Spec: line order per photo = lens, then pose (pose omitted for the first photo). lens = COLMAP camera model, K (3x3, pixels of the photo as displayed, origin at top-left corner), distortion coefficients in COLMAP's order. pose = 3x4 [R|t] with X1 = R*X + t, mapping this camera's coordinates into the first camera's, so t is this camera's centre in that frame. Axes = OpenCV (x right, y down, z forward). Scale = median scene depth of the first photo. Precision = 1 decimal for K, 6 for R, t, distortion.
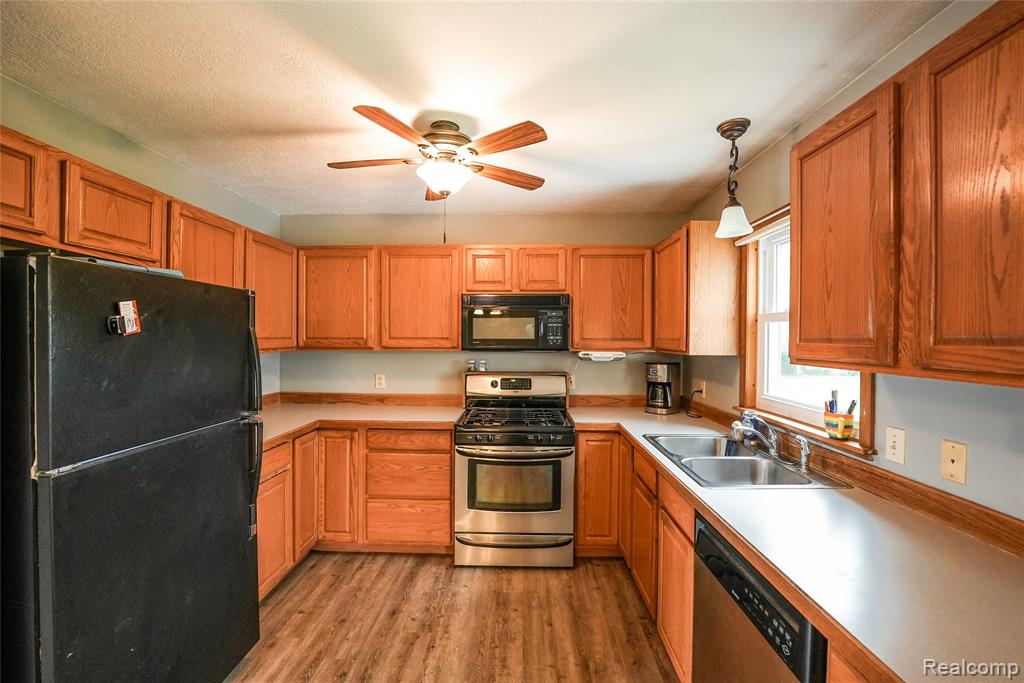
lens RADIAL K [[420.6, 0, 512.0], [0, 420.6, 341.5], [0, 0, 1]] dist [-0.021760, 0.000486]
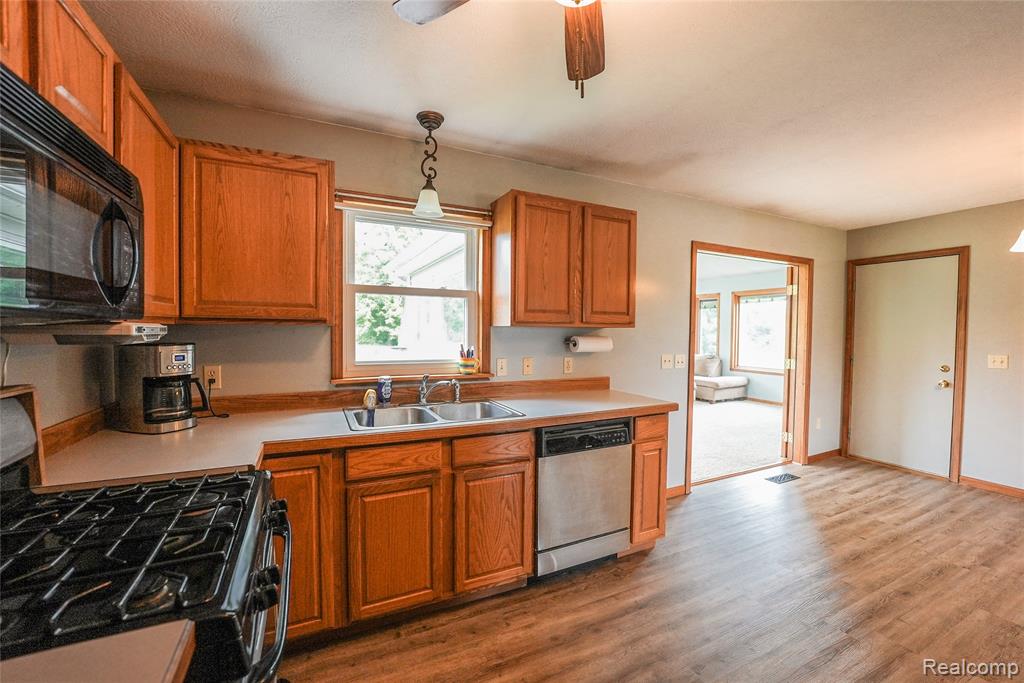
lens RADIAL K [[420.6, 0, 512.0], [0, 420.6, 341.5], [0, 0, 1]] dist [-0.021760, 0.000486]
pose [[-0.465527, -0.036106, 0.884297, -0.586801], [-0.004613, 0.999253, 0.038371, 0.040663], [-0.885022, 0.013783, -0.465346, 1.336651]]
